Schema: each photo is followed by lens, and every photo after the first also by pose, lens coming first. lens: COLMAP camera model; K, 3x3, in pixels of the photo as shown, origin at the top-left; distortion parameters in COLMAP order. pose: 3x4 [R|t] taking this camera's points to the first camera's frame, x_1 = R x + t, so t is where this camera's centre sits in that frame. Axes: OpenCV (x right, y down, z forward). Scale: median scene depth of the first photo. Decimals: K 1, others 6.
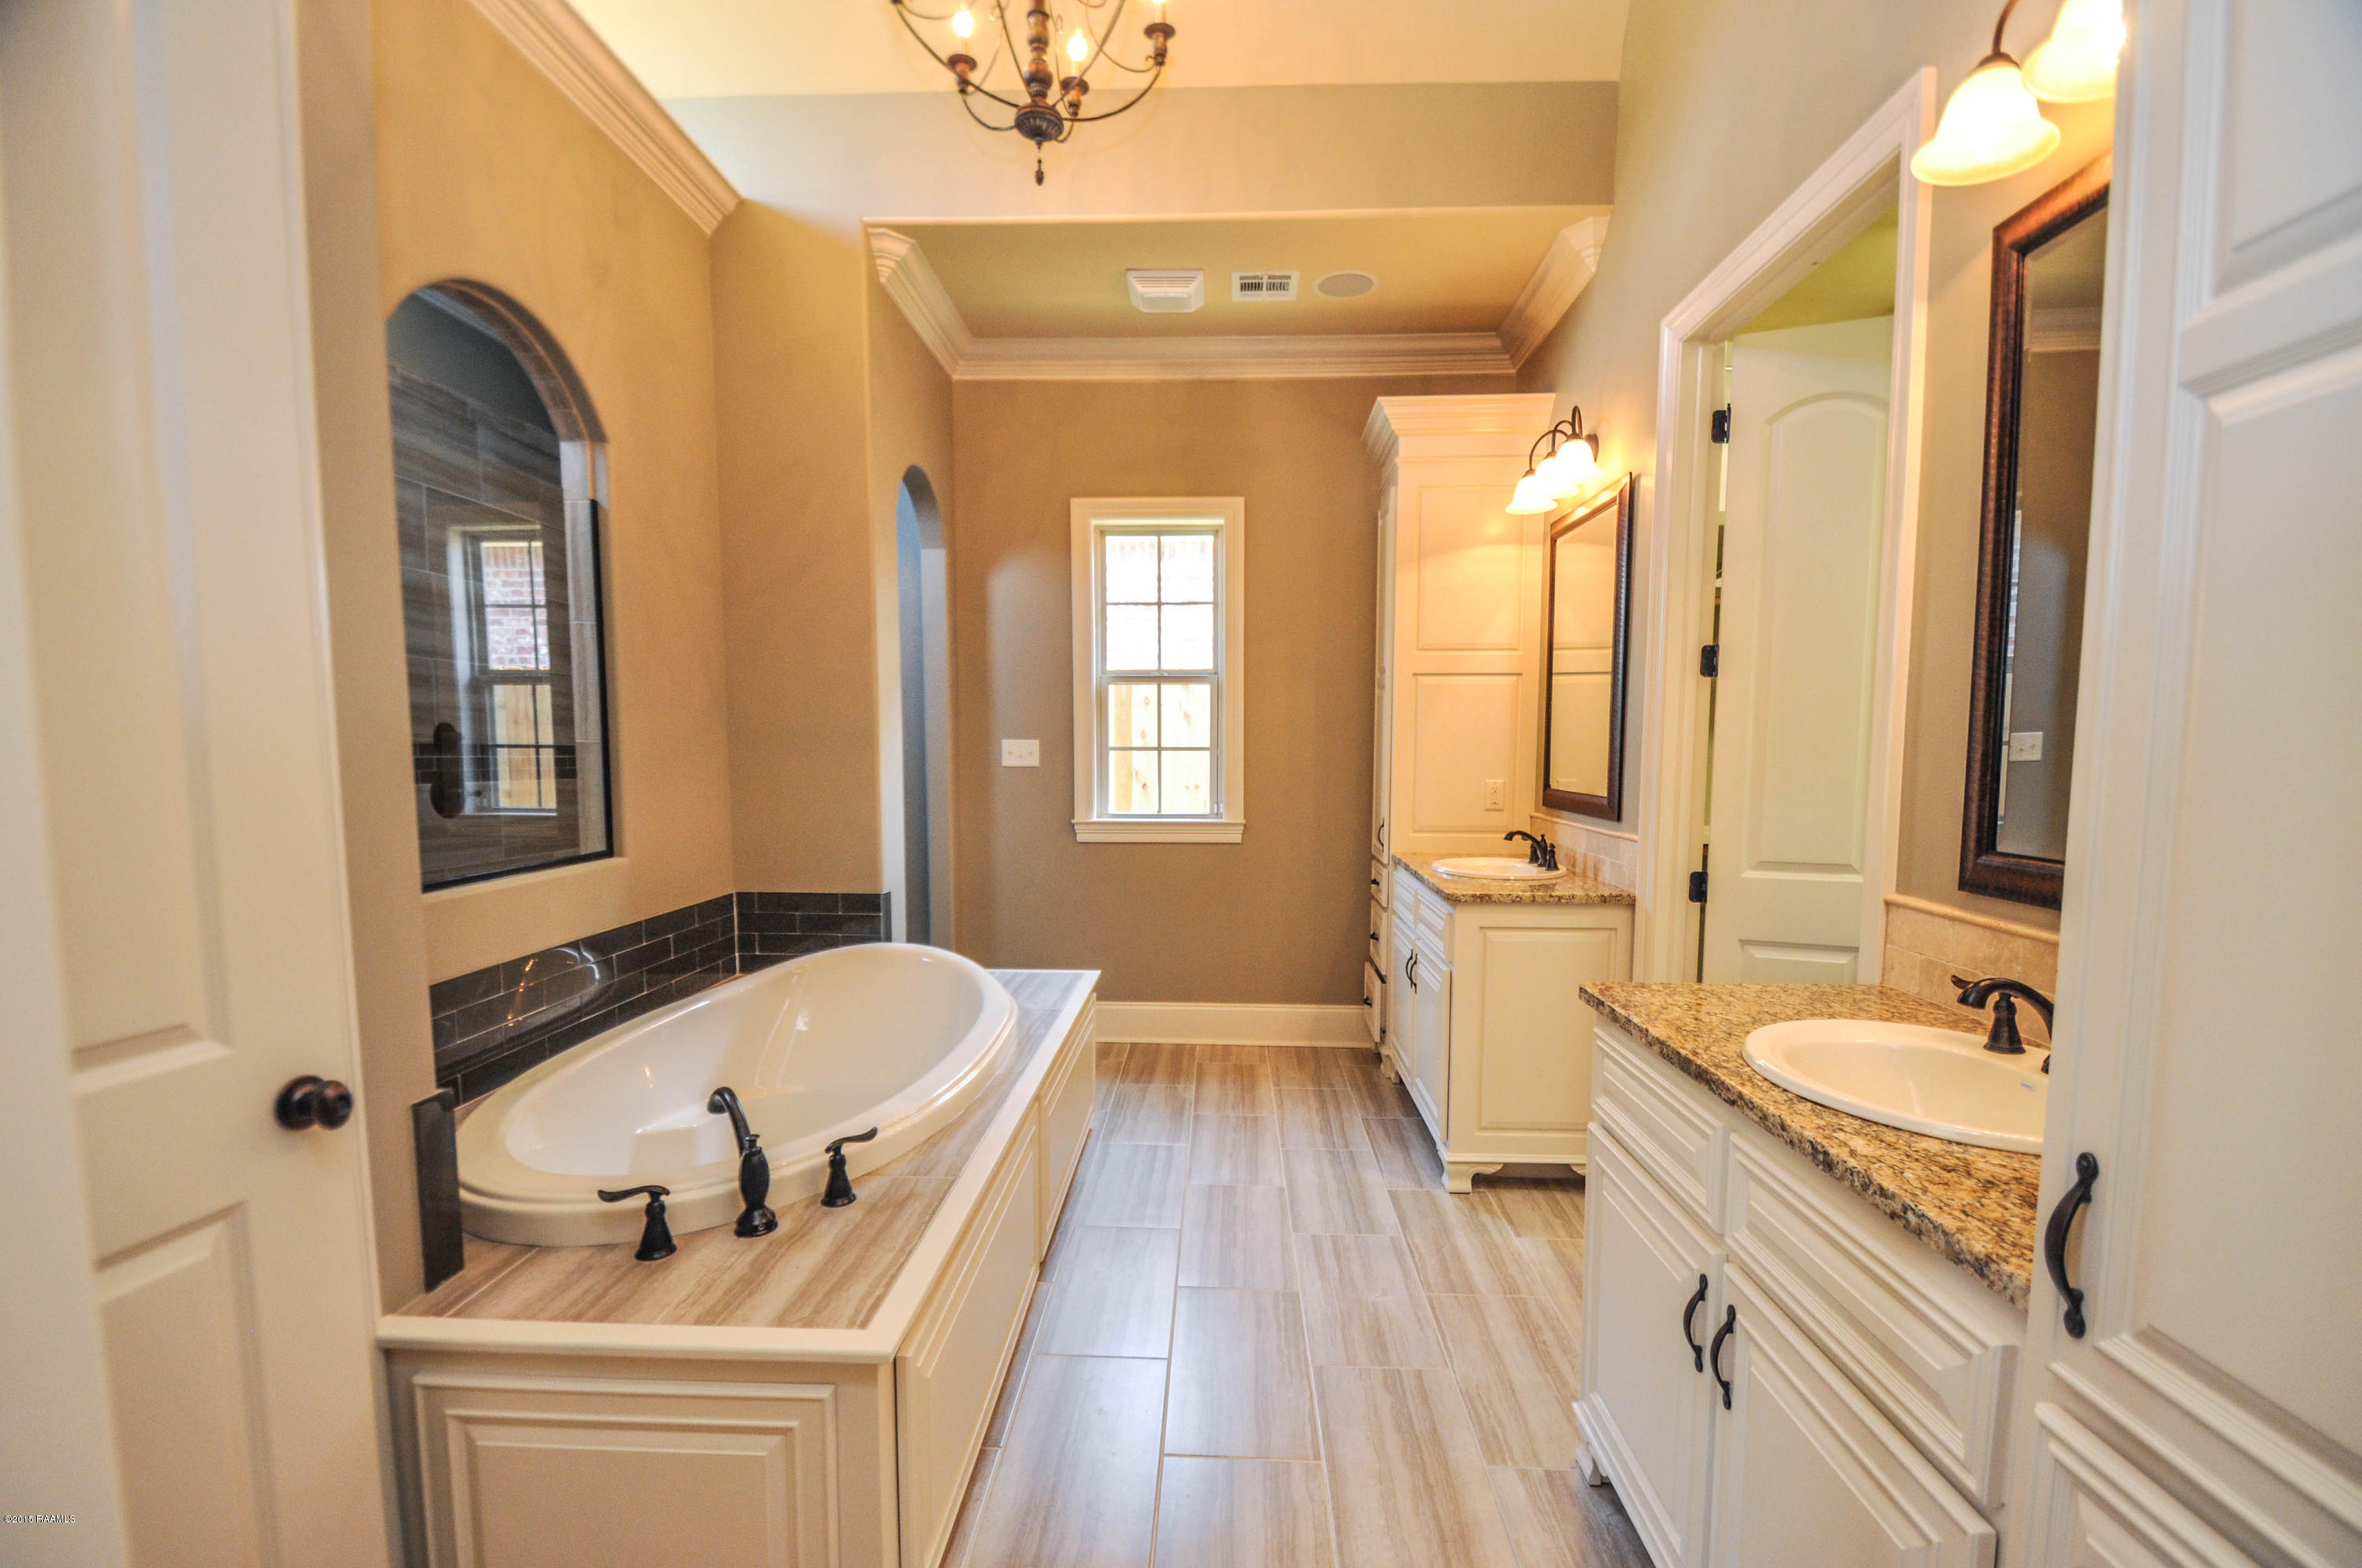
lens RADIAL K [[1036.9, 0, 1183.8], [0, 1036.9, 835.7], [0, 0, 1]] dist [0.012674, -0.013927]
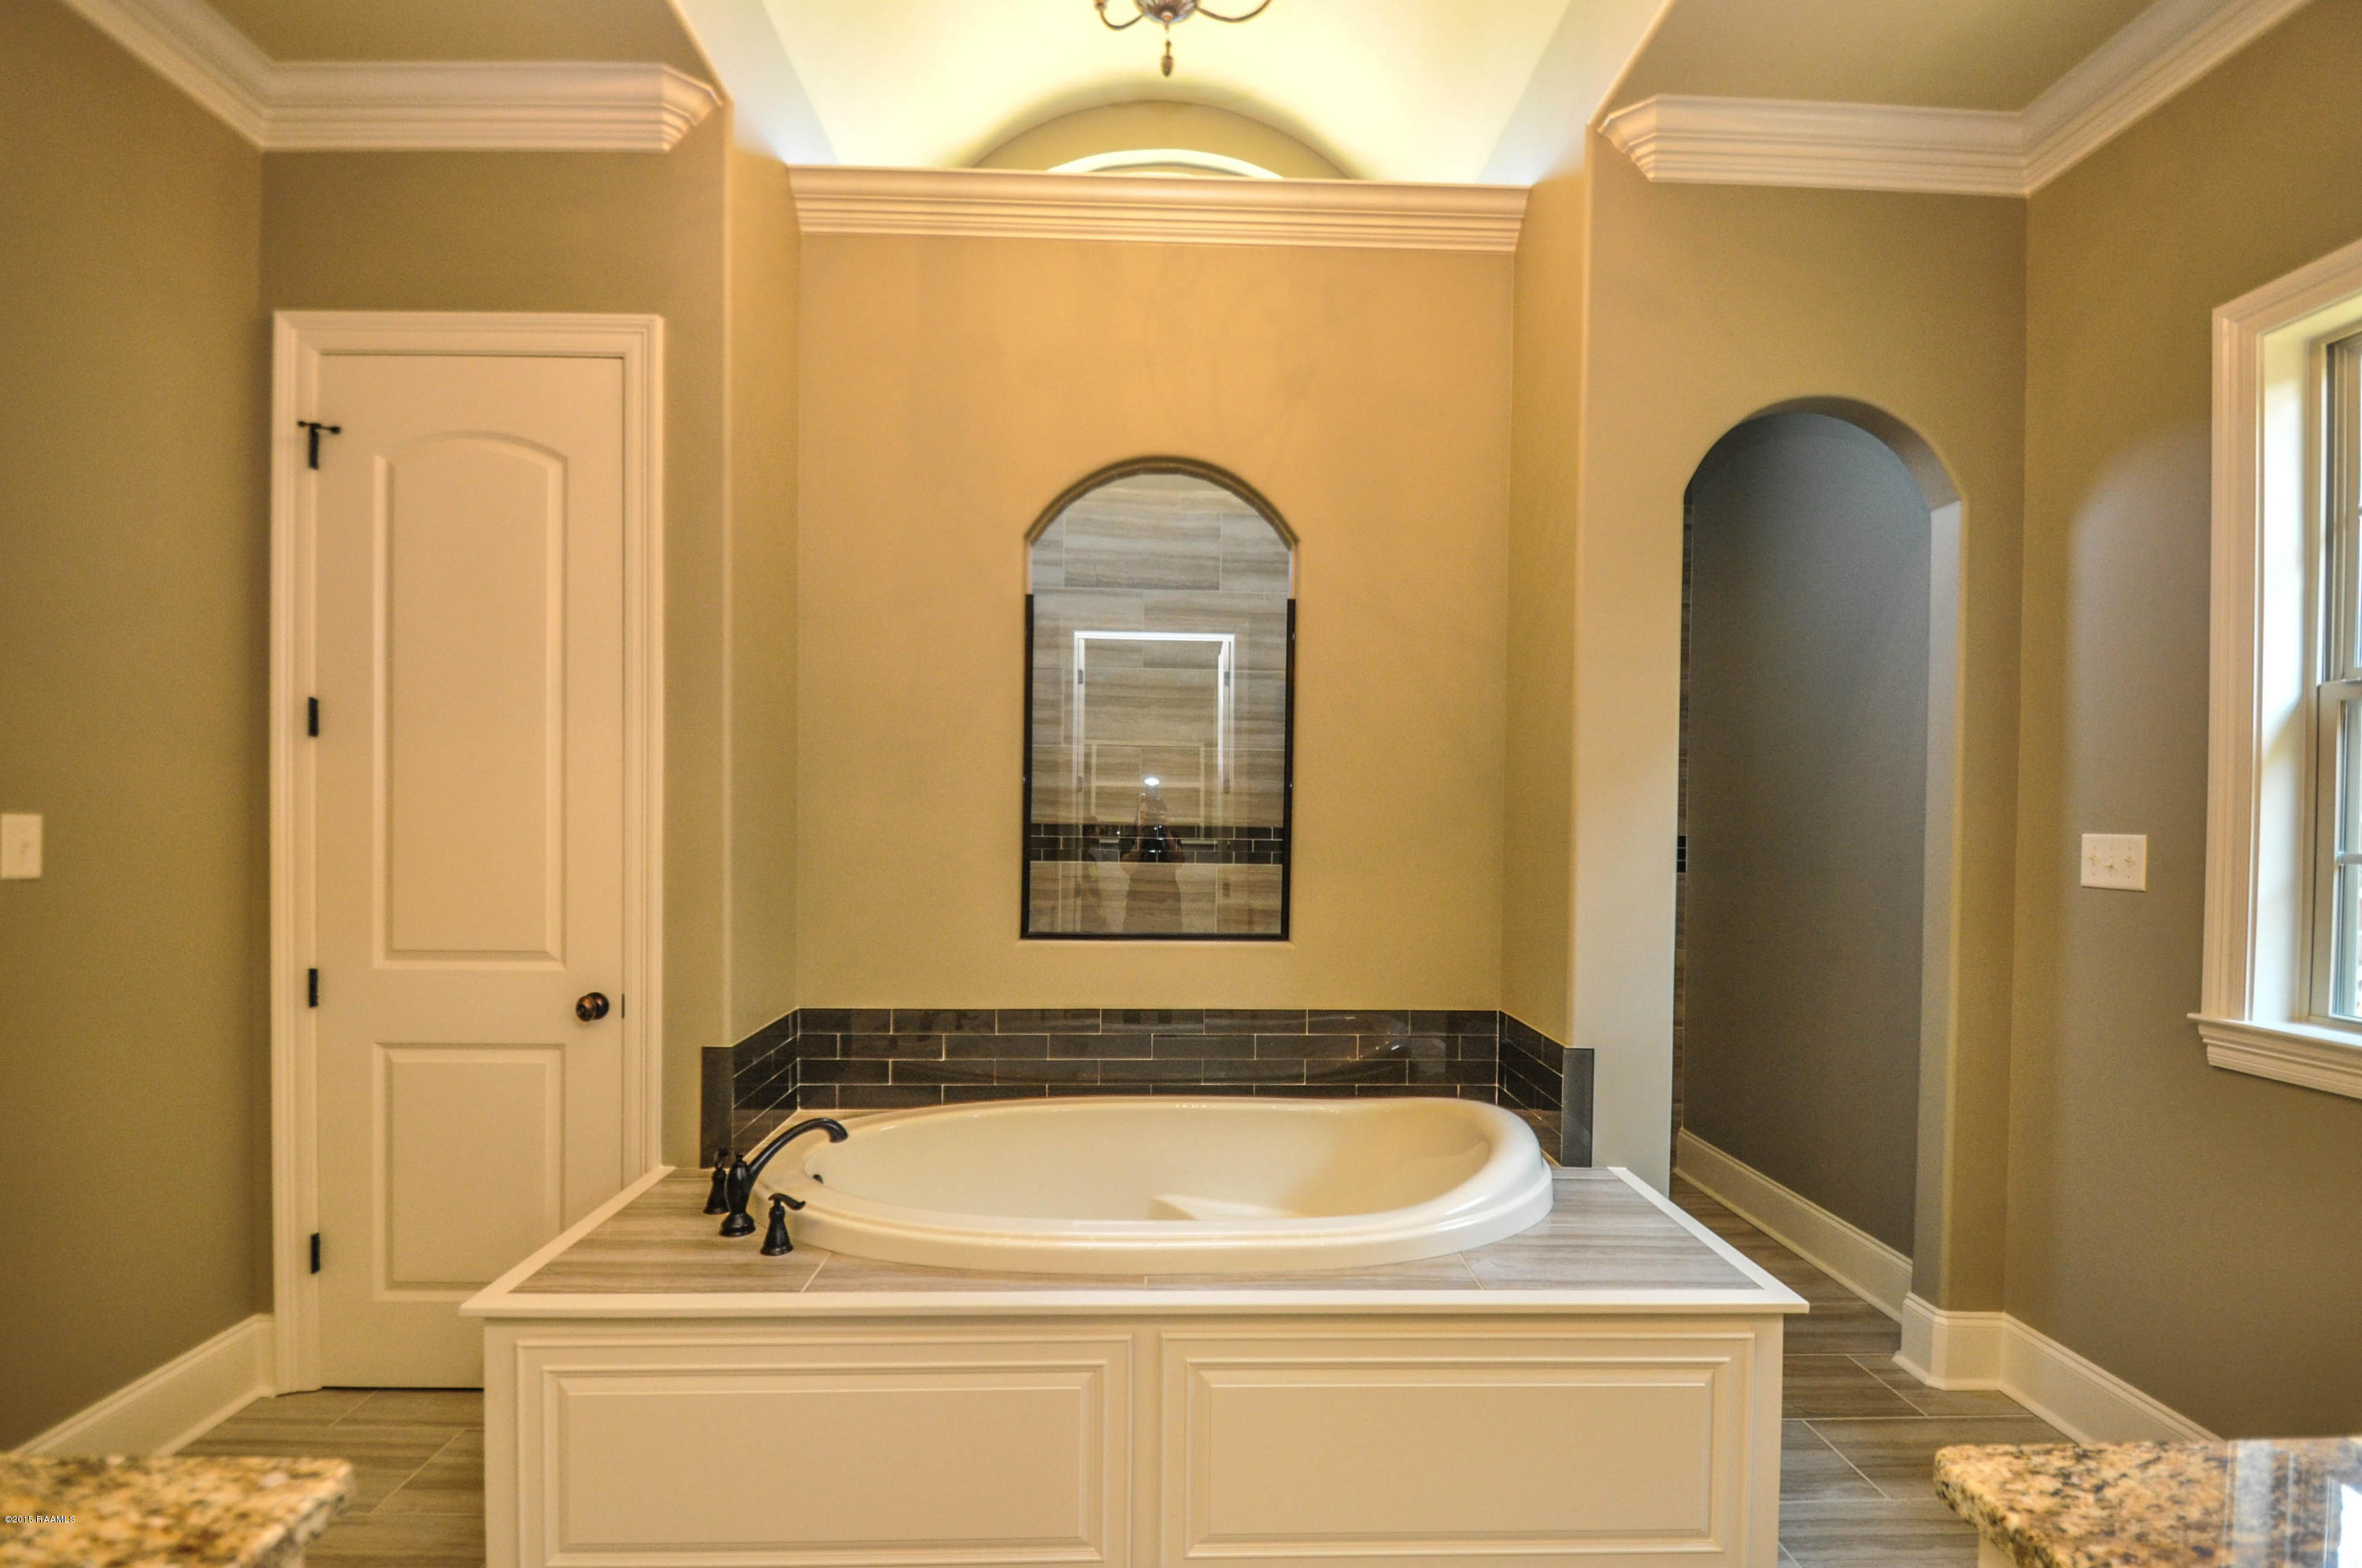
lens RADIAL K [[1088.6, 0, 1182.1], [0, 1088.6, 843.9], [0, 0, 1]] dist [0.002387, -0.015245]
pose [[0.072162, 0.011076, -0.997331, 0.332522], [-0.105588, 0.994404, 0.003404, -0.044350], [0.991788, 0.105061, 0.072928, 0.541088]]
